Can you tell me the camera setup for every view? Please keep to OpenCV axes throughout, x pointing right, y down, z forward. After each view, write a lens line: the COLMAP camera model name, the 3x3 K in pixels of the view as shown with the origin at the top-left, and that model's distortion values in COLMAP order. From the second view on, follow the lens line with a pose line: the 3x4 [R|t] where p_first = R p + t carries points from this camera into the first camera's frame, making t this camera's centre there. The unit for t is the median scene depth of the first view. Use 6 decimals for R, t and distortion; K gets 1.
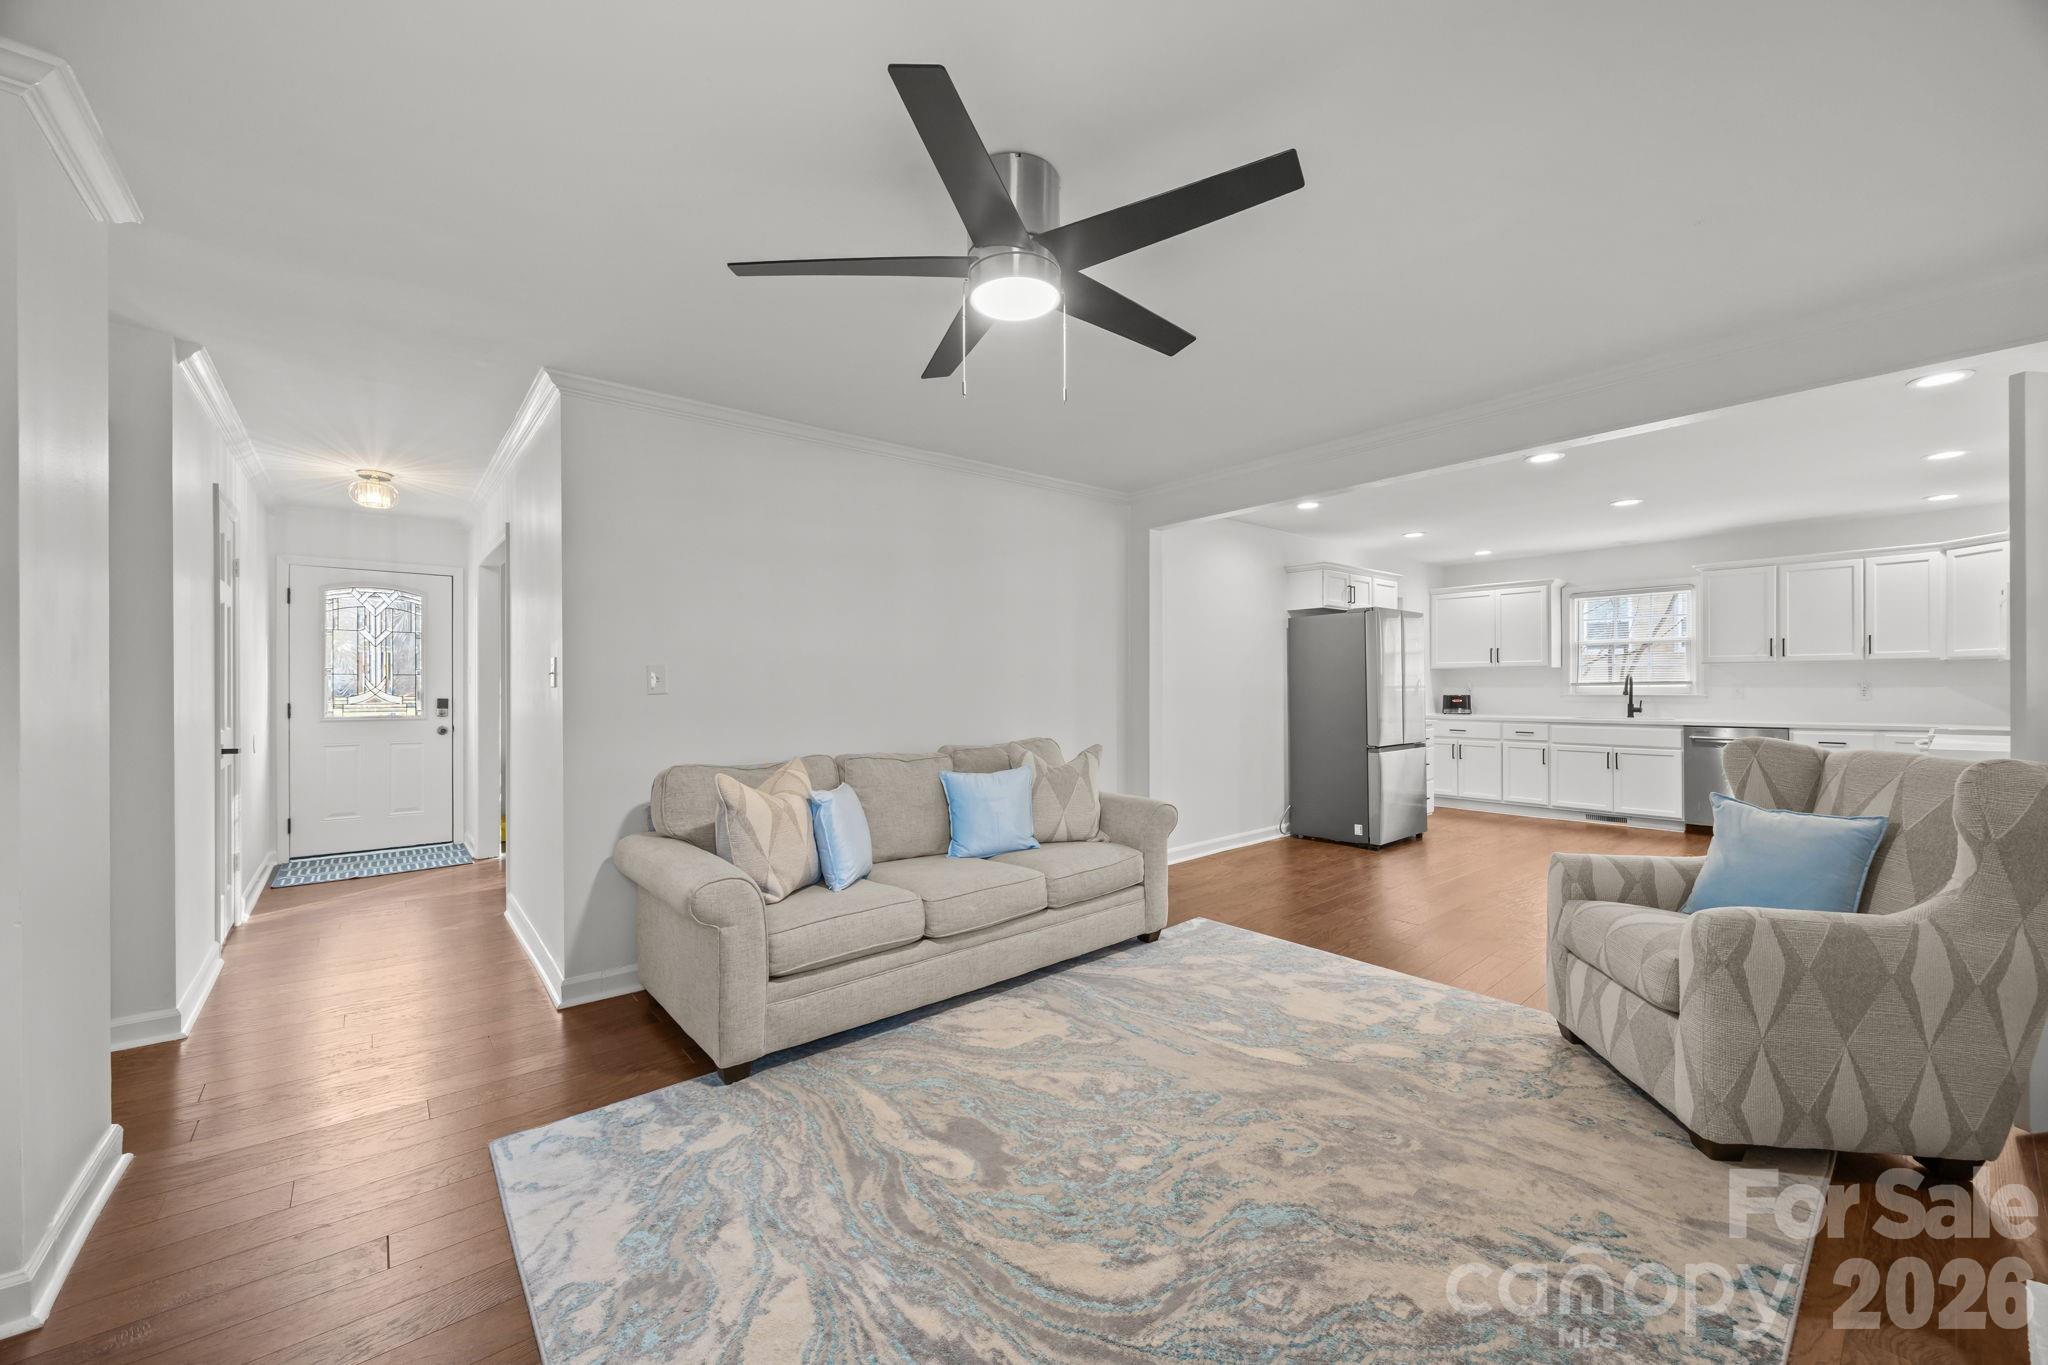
lens RADIAL K [[790.1, 0, 1010.3], [0, 790.1, 694.2], [0, 0, 1]] dist [-0.007517, 0.000266]
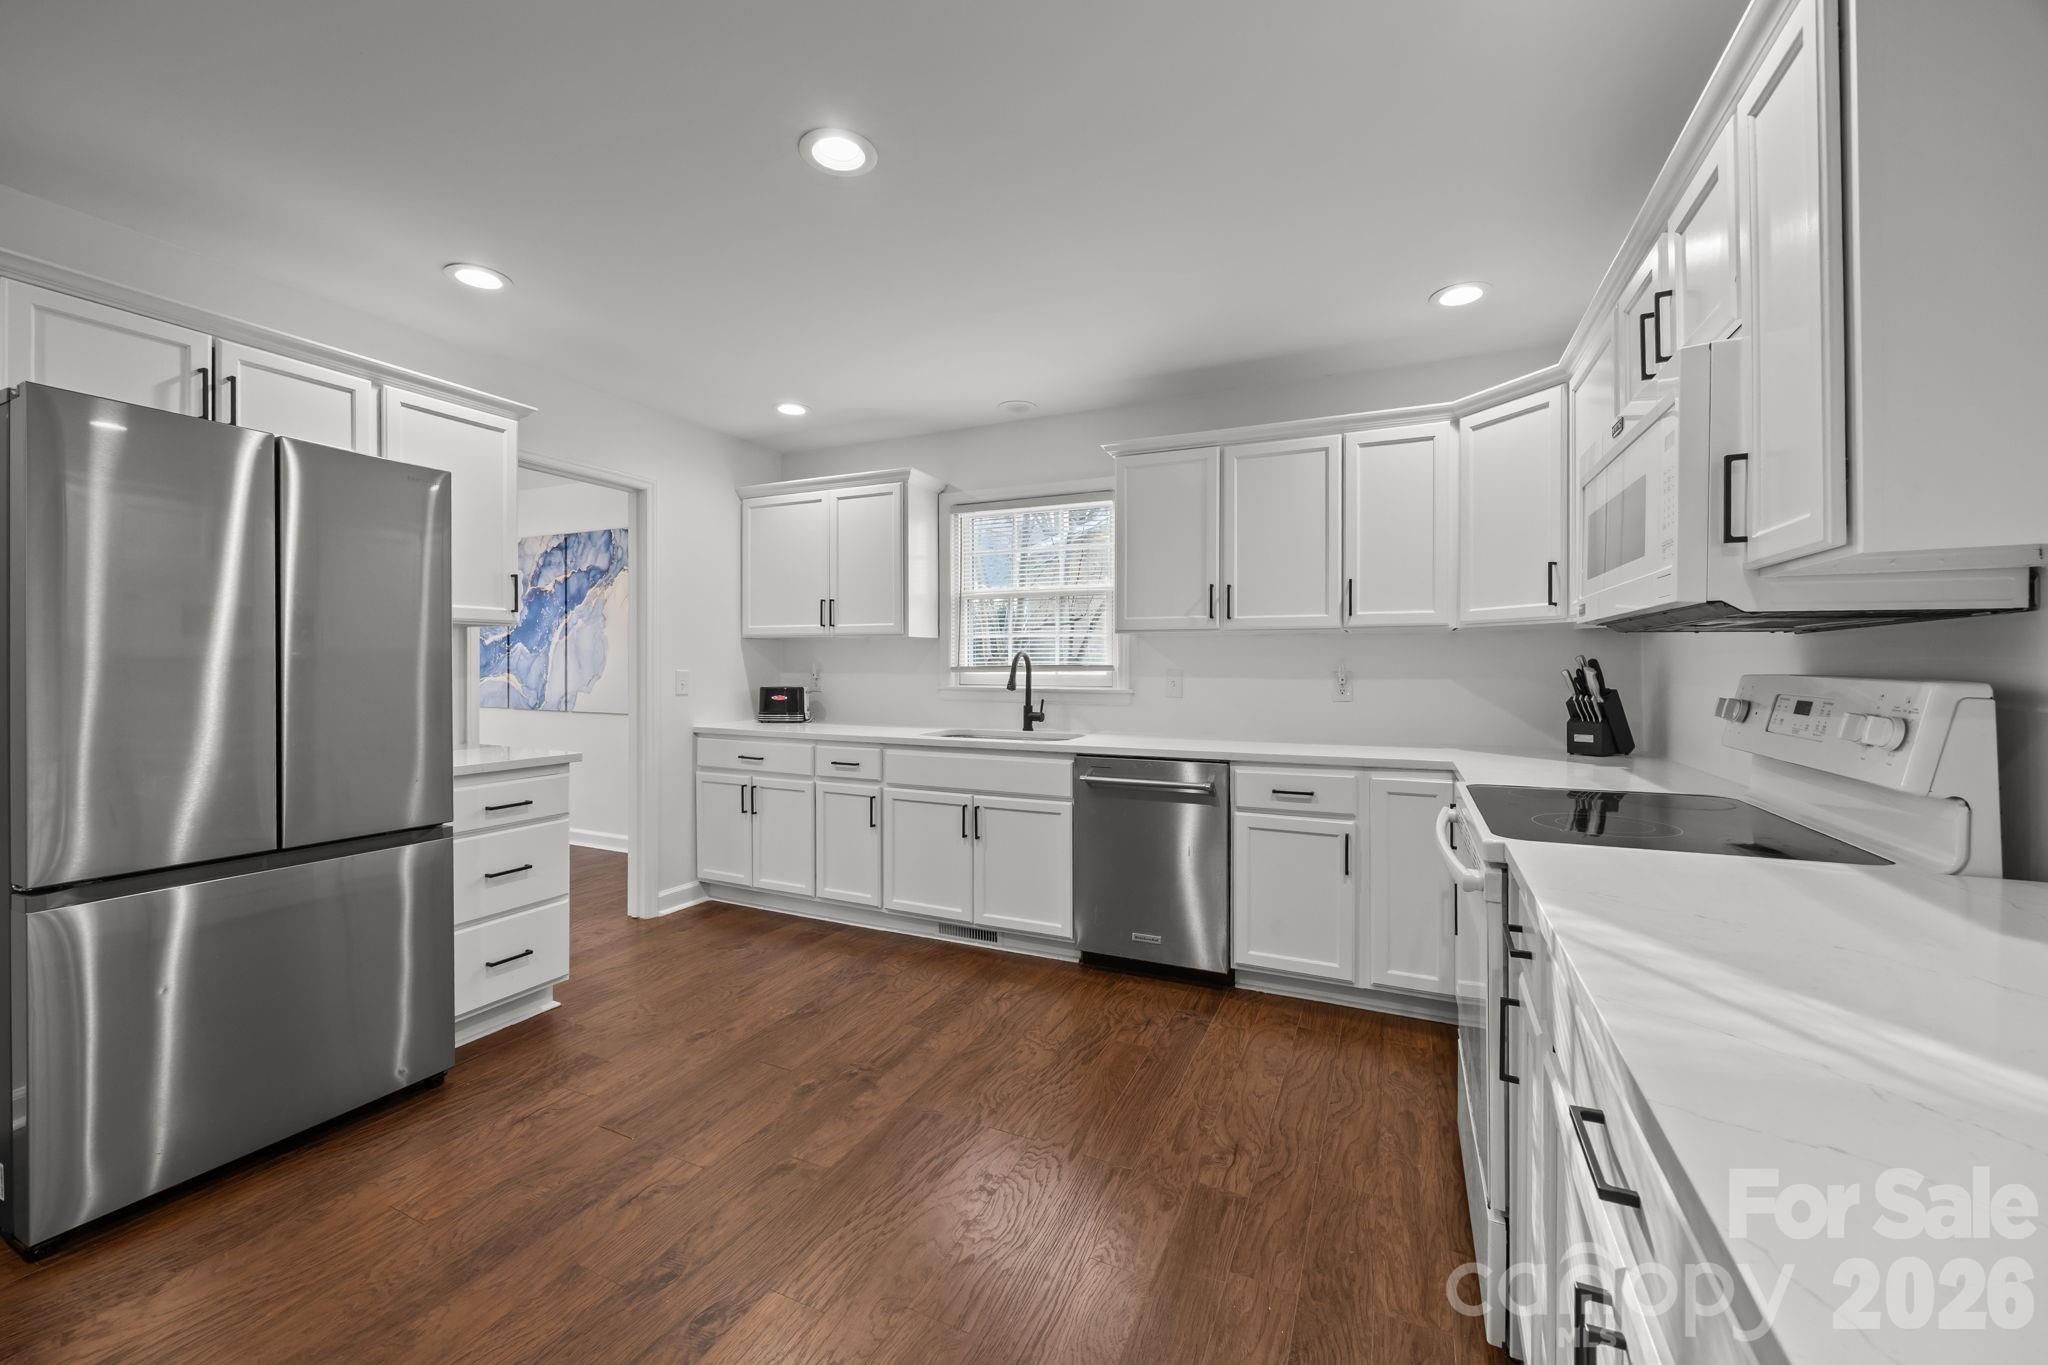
lens RADIAL K [[790.1, 0, 1022.6], [0, 790.1, 666.4], [0, 0, 1]] dist [-0.007517, 0.000266]
pose [[0.915669, 0.005931, 0.401888, 0.614693], [-0.003522, 0.999971, -0.006732, -0.012140], [-0.401917, 0.004749, 0.915664, 0.543427]]
